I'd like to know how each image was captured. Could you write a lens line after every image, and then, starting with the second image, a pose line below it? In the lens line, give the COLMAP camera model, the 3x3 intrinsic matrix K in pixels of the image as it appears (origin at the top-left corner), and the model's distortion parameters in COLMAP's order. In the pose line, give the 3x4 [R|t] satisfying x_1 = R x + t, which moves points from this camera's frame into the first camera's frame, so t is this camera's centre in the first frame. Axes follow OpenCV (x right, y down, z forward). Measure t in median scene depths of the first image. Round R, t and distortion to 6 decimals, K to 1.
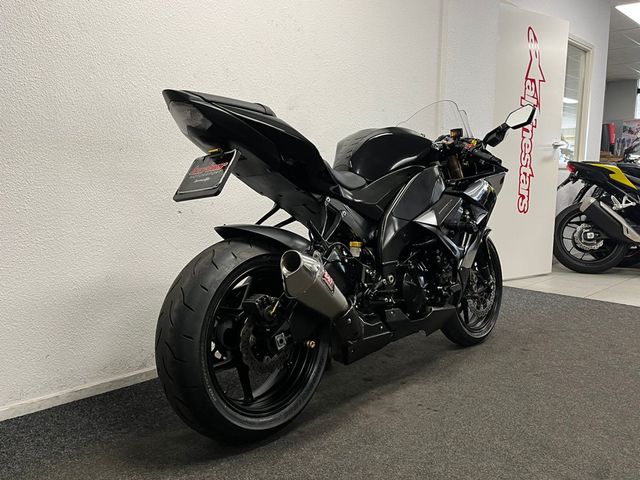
lens RADIAL K [[564.7, 0, 320.0], [0, 564.7, 240.3], [0, 0, 1]] dist [0.037178, -0.007760]
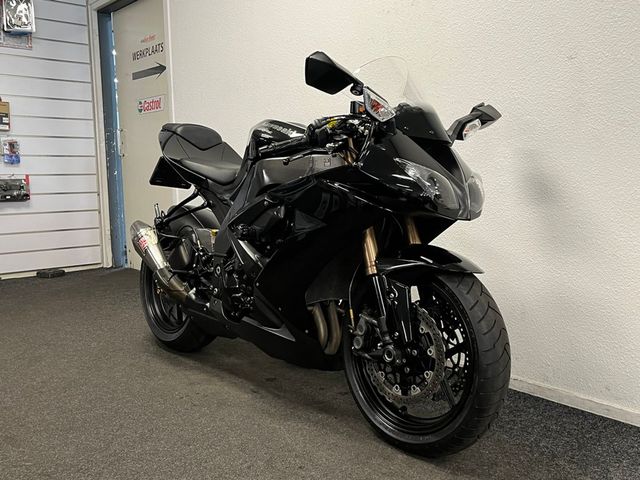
lens RADIAL K [[619.8, 0, 320.5], [0, 619.8, 238.8], [0, 0, 1]] dist [0.056669, 0.000000]
pose [[-0.103909, 0.099410, -0.989606, 1.236198], [-0.108849, 0.987879, 0.110665, -0.136870], [0.988613, 0.119217, -0.091829, 1.277600]]
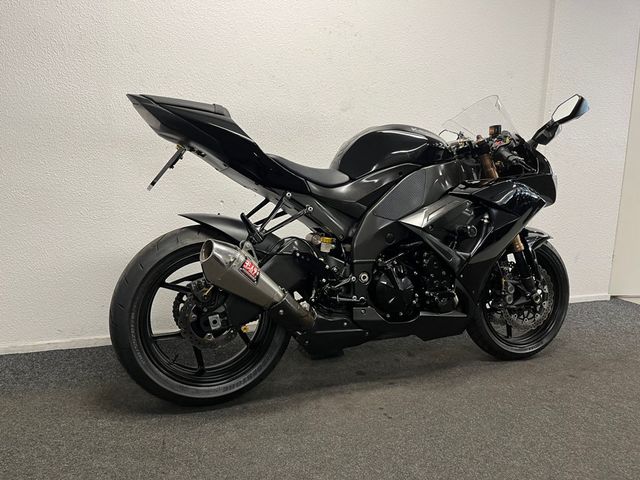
lens RADIAL K [[483.3, 0, 319.2], [0, 483.3, 239.9], [0, 0, 1]] dist [0.050740, -0.065418]
pose [[0.902315, 0.079791, -0.423628, 0.407637], [-0.070945, 0.996807, 0.036641, -0.023327], [0.425199, -0.003008, 0.905095, 0.192275]]
